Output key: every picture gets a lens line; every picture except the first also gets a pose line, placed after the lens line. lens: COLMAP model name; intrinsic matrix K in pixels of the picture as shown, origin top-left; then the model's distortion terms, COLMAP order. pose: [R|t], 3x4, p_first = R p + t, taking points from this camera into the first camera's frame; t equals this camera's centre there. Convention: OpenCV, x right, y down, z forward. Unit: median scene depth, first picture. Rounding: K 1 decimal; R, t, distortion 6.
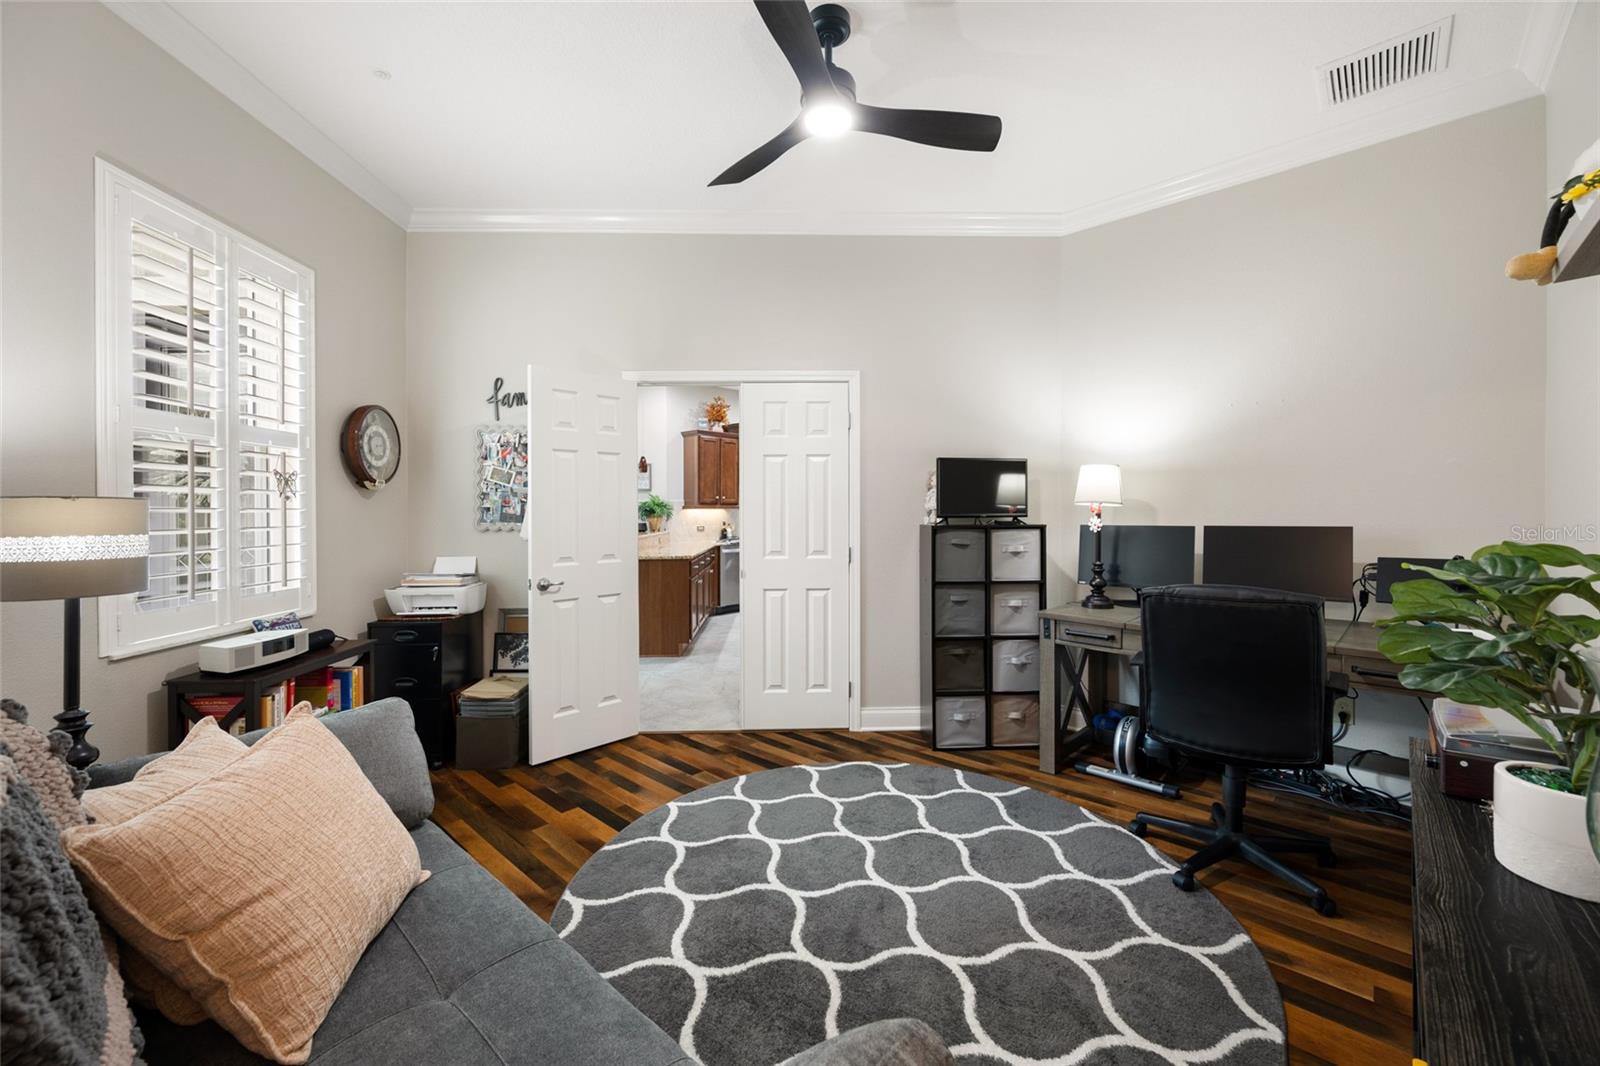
lens RADIAL K [[631.1, 0, 812.6], [0, 631.1, 506.8], [0, 0, 1]] dist [-0.000705, -0.000617]
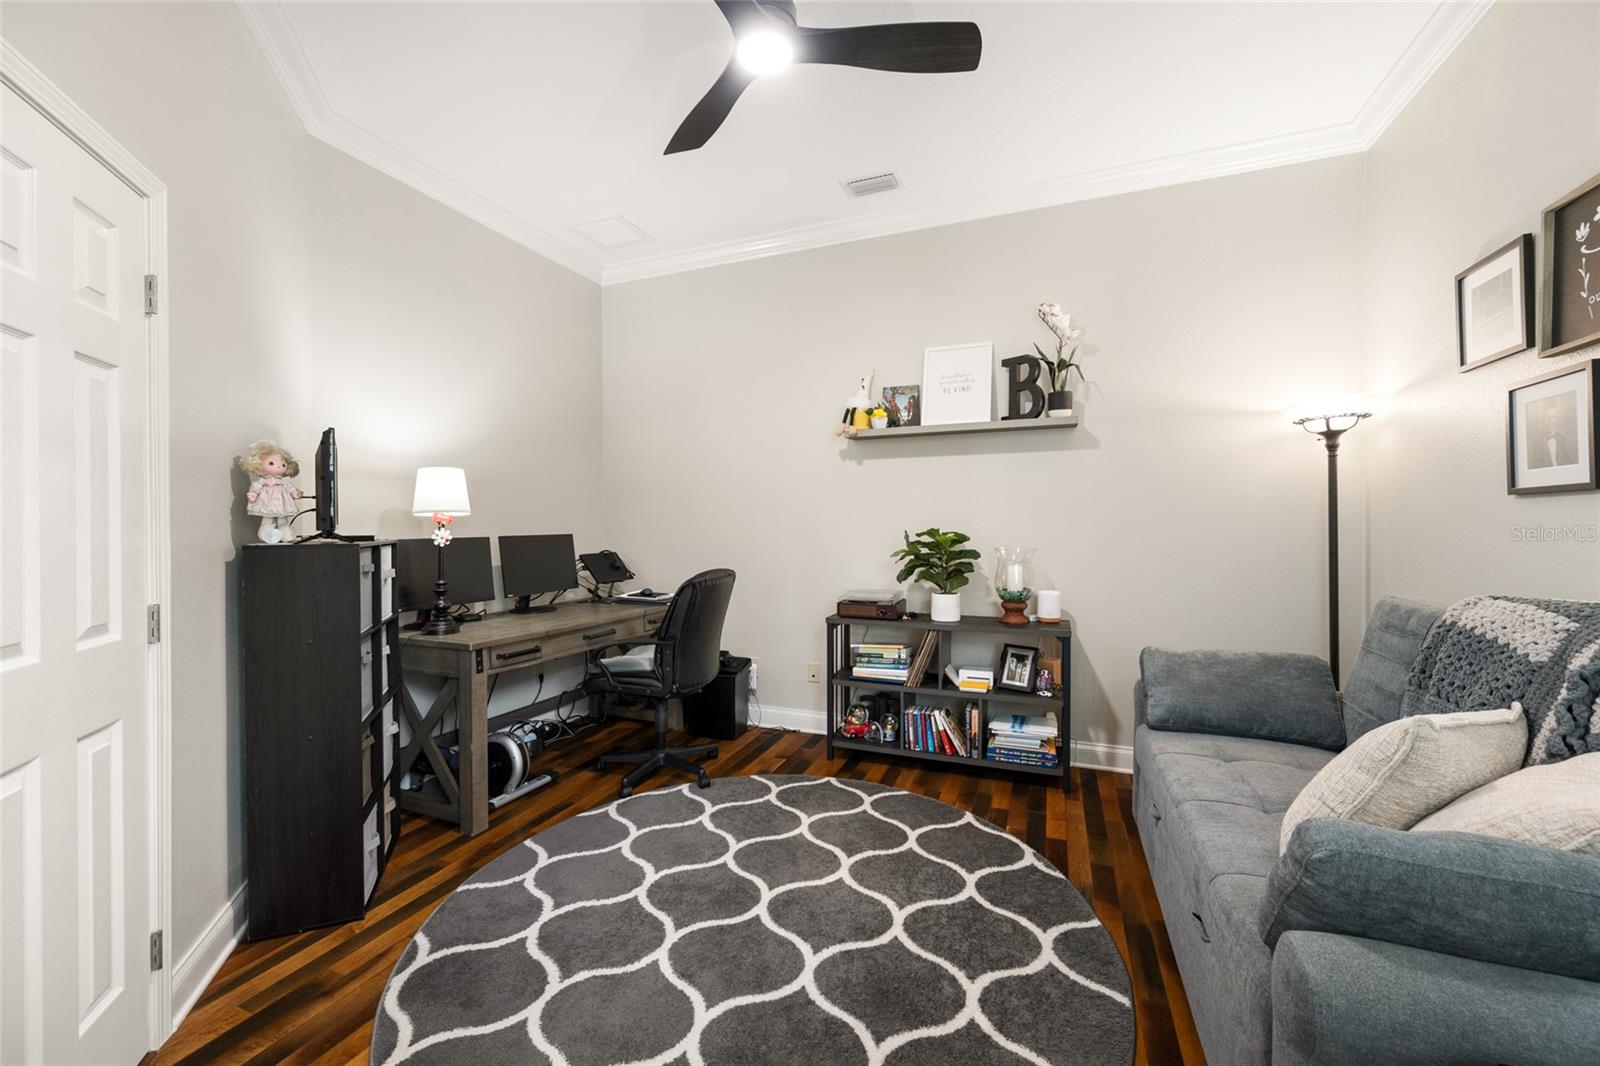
lens RADIAL K [[631.1, 0, 799.0], [0, 631.1, 529.9], [0, 0, 1]] dist [-0.000705, -0.000617]
pose [[-0.340209, -0.004861, 0.940337, -0.615740], [0.003818, 0.999971, 0.006550, 0.015990], [-0.940342, 0.005819, -0.340181, 0.972446]]
